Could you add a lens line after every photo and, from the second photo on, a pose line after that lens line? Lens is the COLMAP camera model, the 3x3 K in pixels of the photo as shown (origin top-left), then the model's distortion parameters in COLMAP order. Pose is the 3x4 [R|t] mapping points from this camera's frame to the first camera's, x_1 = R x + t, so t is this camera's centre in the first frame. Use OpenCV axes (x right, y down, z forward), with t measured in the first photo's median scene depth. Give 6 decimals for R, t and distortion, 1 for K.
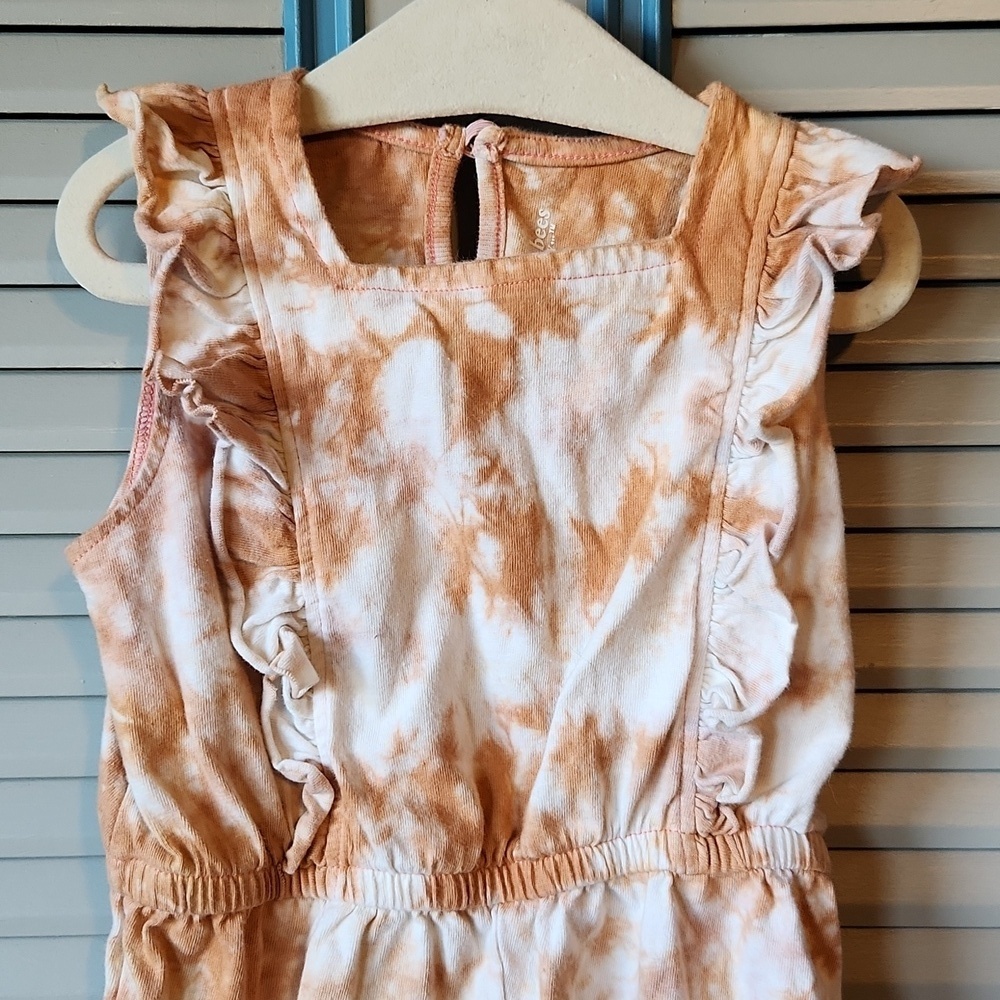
lens RADIAL K [[1449.5, 0, 510.5], [0, 1449.5, 491.8], [0, 0, 1]] dist [0.063888, 0.000000]
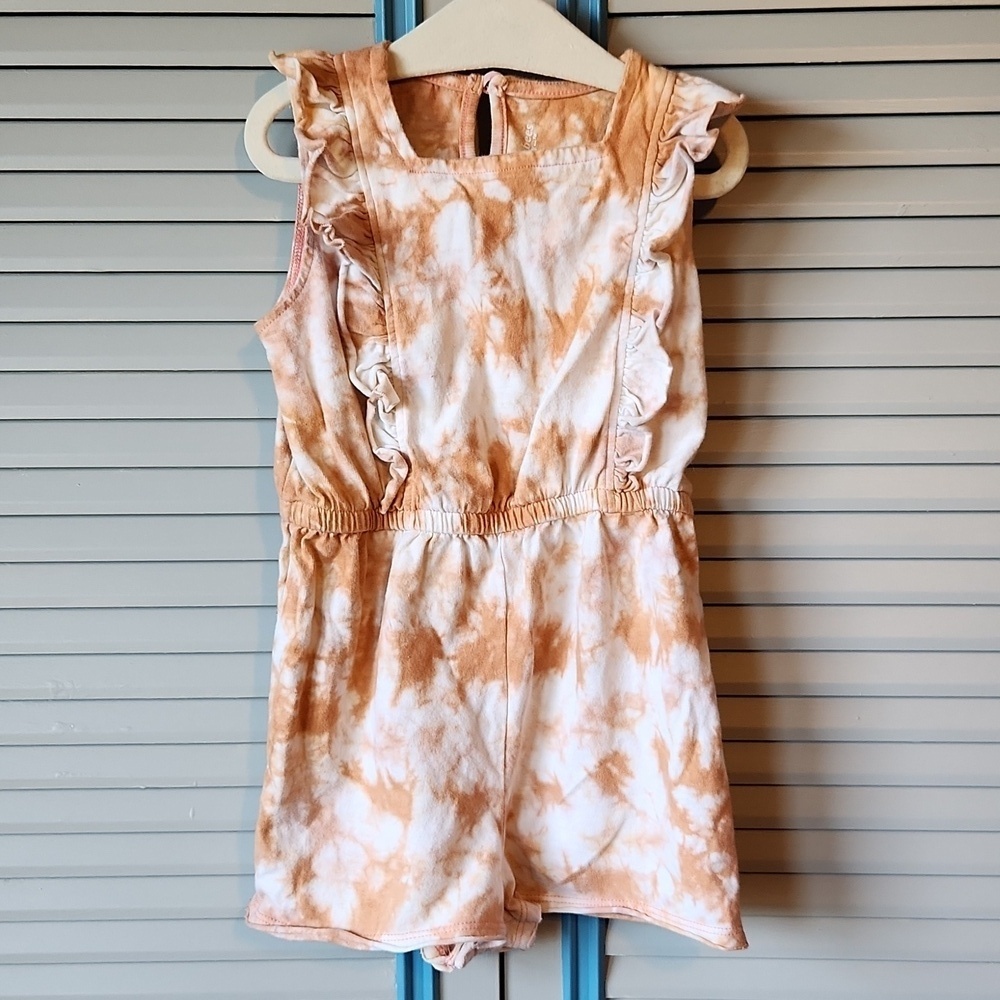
lens RADIAL K [[1449.5, 0, 500.6], [0, 1449.5, 521.2], [0, 0, 1]] dist [0.063888, 0.000000]
pose [[0.999875, 0.003623, -0.015376, 0.017371], [-0.002296, 0.996339, 0.085459, 0.124329], [0.015629, -0.085413, 0.996223, -0.752262]]
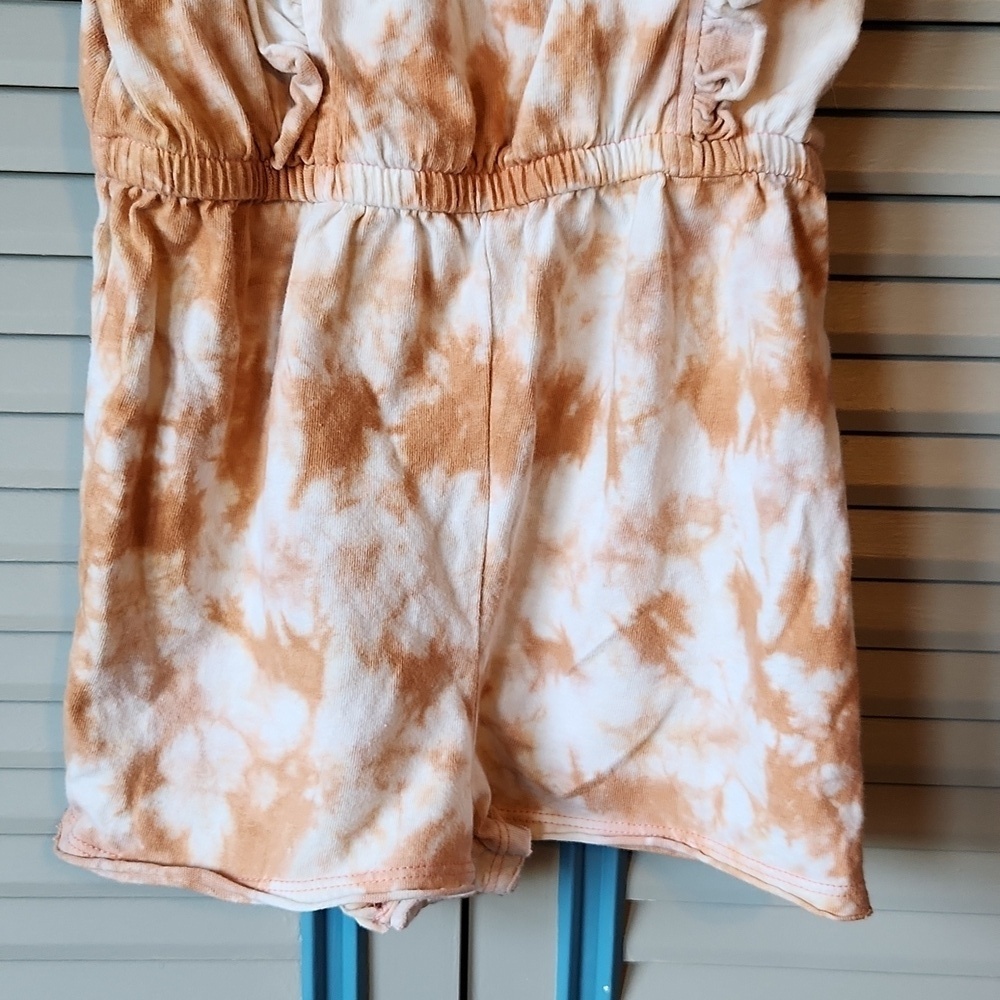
lens RADIAL K [[1449.5, 0, 492.1], [0, 1449.5, 504.4], [0, 0, 1]] dist [0.063888, 0.000000]
pose [[0.999469, 0.030699, 0.010946, -0.010341], [-0.032275, 0.978987, 0.201354, 0.287541], [-0.004535, -0.201600, 0.979457, -0.011595]]
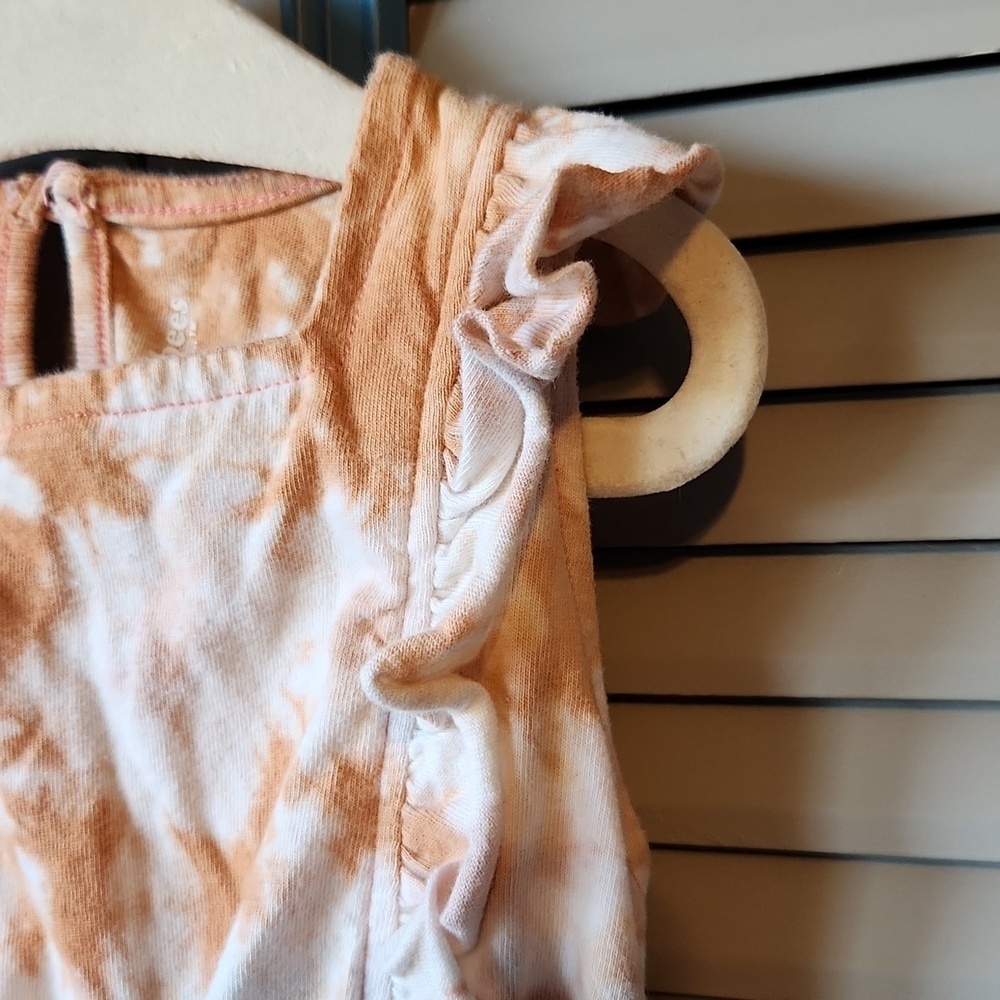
lens RADIAL K [[1449.5, 0, 507.8], [0, 1449.5, 513.9], [0, 0, 1]] dist [0.063888, 0.000000]
pose [[0.943411, -0.017699, -0.331154, 0.364070], [-0.005520, 0.997598, -0.069044, -0.066403], [0.331581, 0.066965, 0.941047, 0.498286]]
